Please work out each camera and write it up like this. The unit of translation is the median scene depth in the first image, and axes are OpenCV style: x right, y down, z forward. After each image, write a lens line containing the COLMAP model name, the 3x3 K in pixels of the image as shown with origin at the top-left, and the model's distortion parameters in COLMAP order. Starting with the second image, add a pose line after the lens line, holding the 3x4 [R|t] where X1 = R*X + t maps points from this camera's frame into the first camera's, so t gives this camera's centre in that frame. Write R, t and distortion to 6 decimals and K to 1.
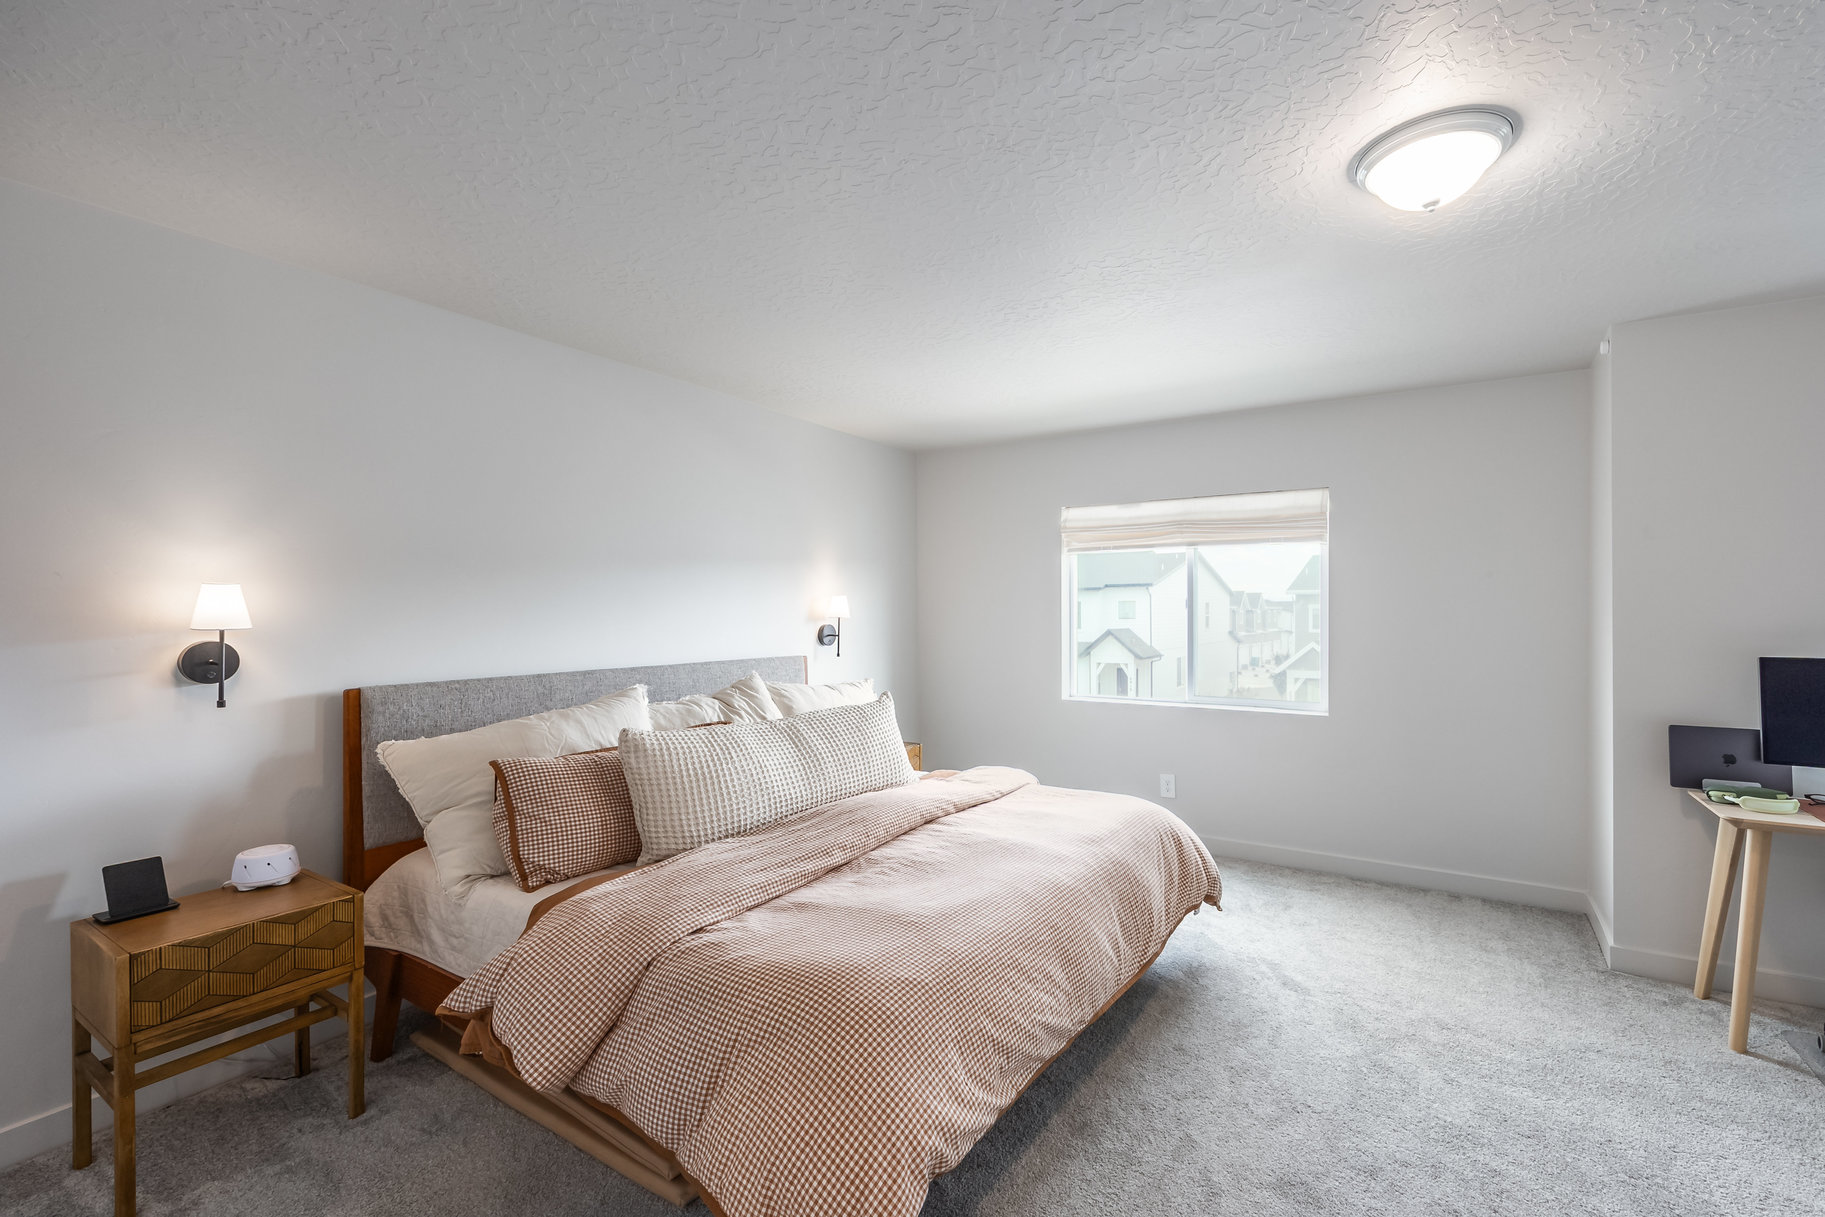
lens RADIAL K [[725.8, 0, 928.9], [0, 725.8, 611.6], [0, 0, 1]] dist [0.007066, -0.000614]
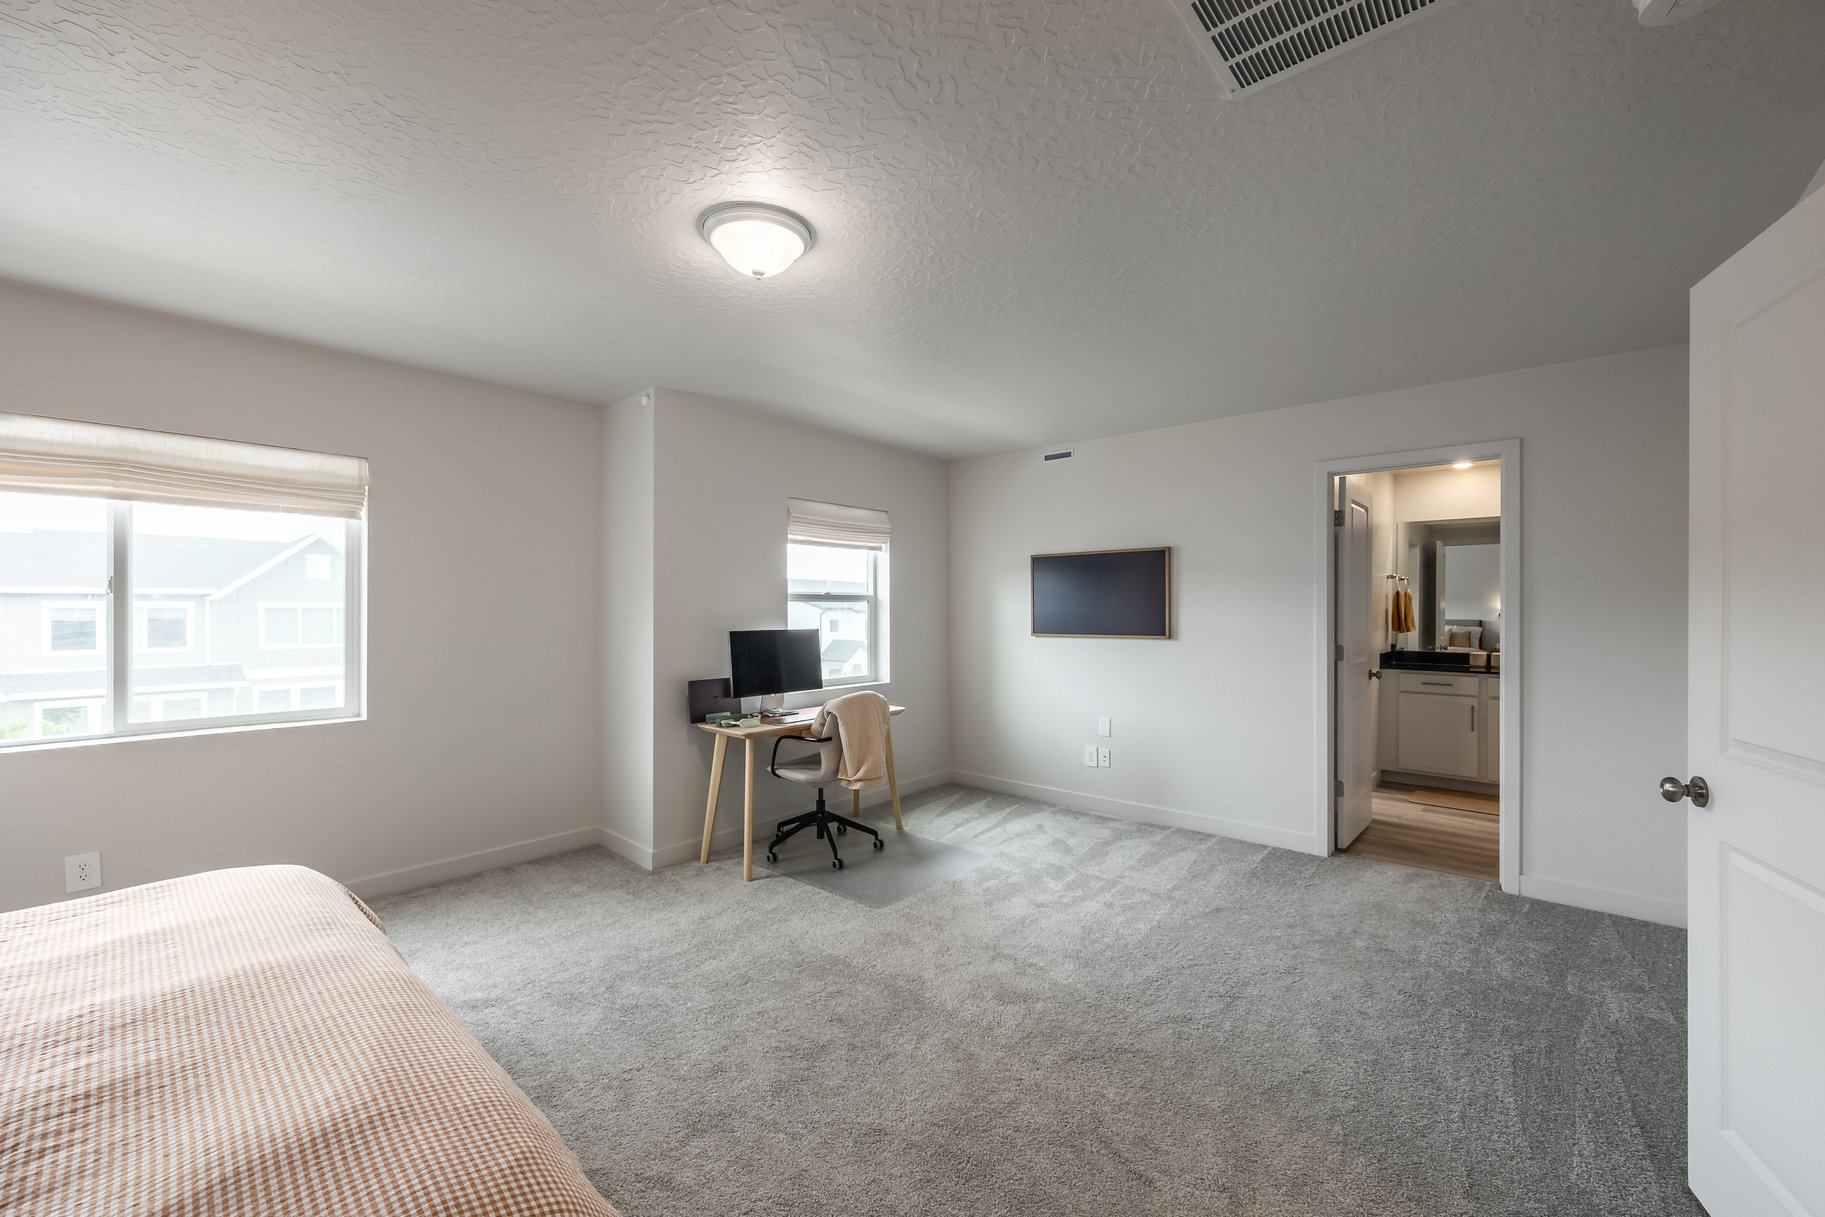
lens RADIAL K [[725.8, 0, 928.9], [0, 725.8, 611.6], [0, 0, 1]] dist [0.007066, -0.000614]
pose [[0.185236, 0.001909, 0.982692, -0.311970], [-0.002991, 0.999995, -0.001378, 0.020665], [-0.982690, -0.002684, 0.185241, 0.293161]]
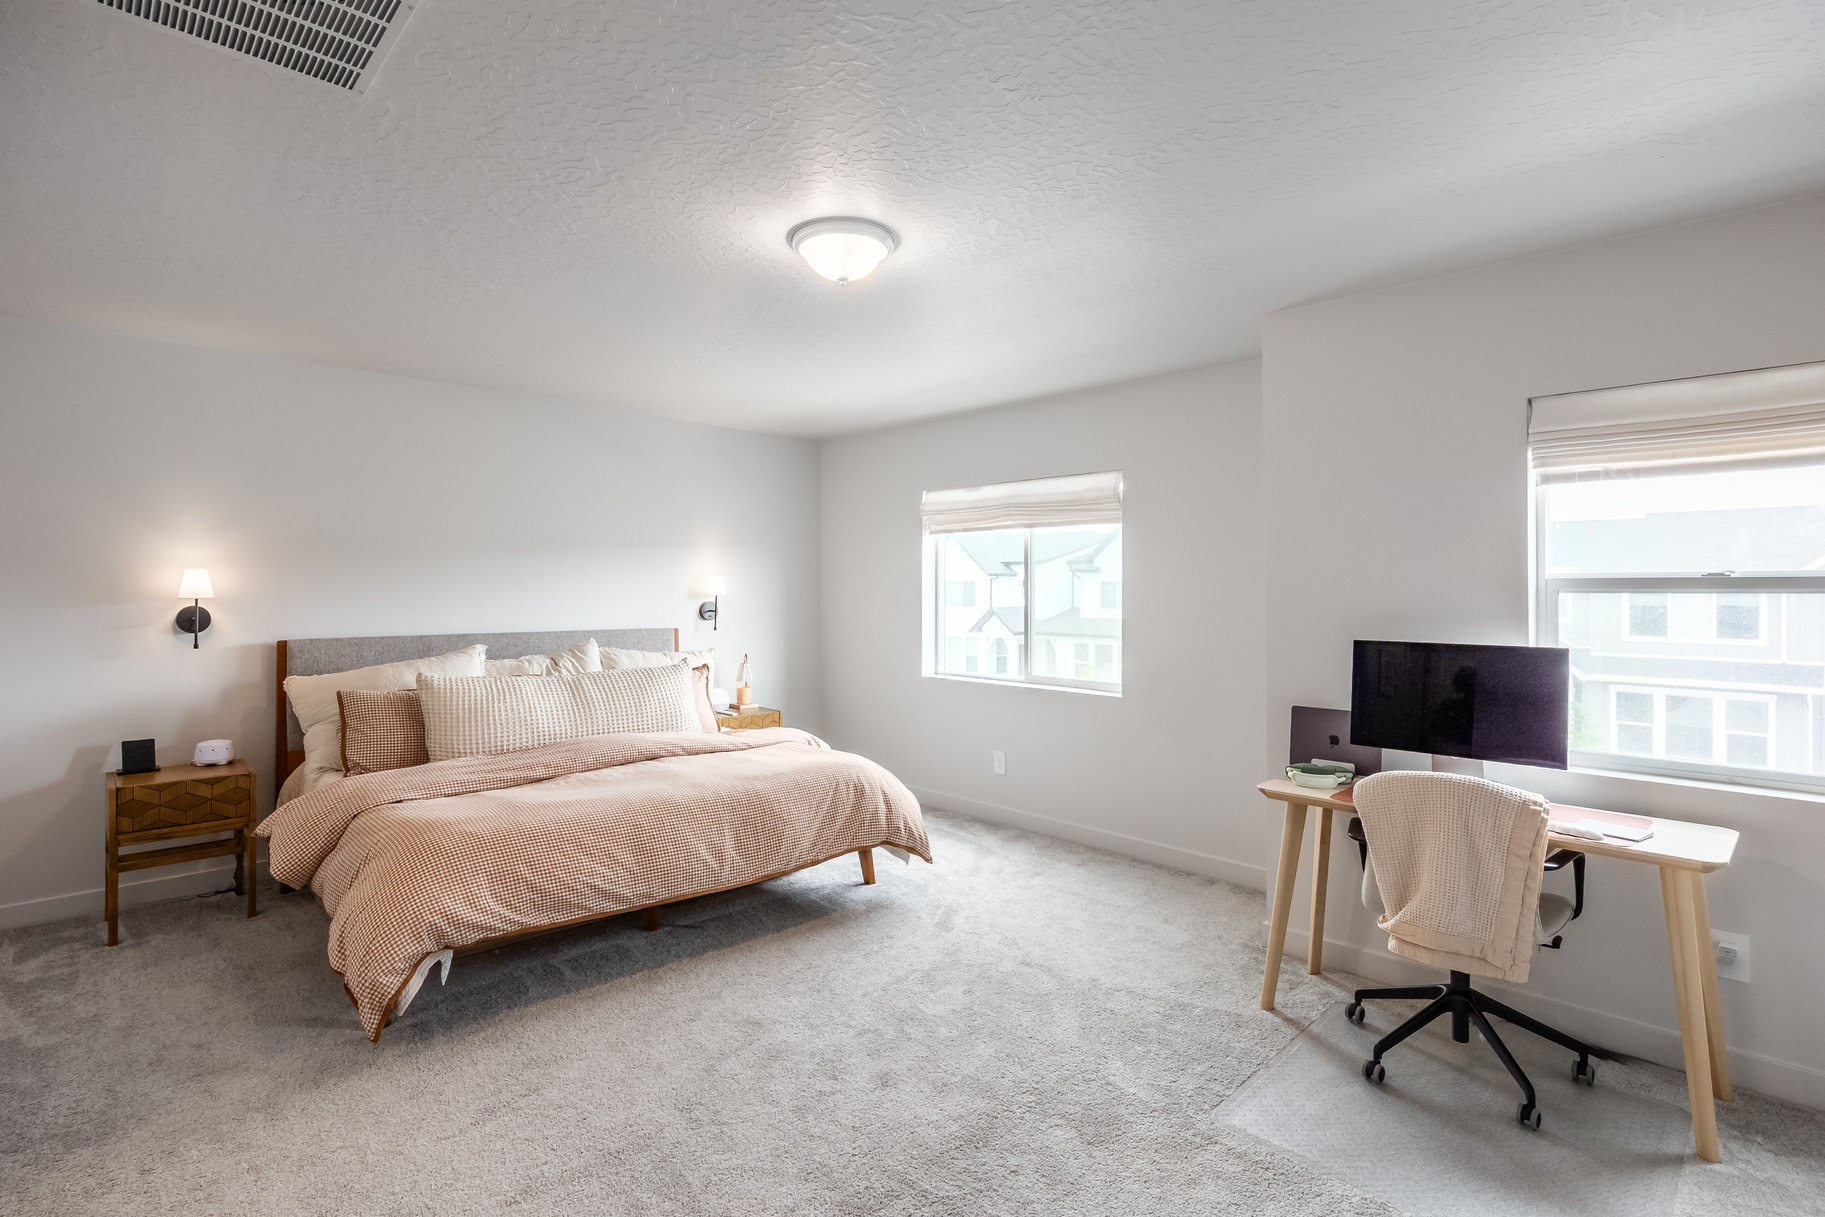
lens RADIAL K [[849.0, 0, 912.6], [0, 849.0, 585.4], [0, 0, 1]] dist [0.003495, 0.000942]
pose [[0.965008, 0.005282, -0.262167, 0.852687], [-0.007026, 0.999959, -0.005715, -0.003011], [0.262127, 0.007357, 0.965005, -0.303963]]
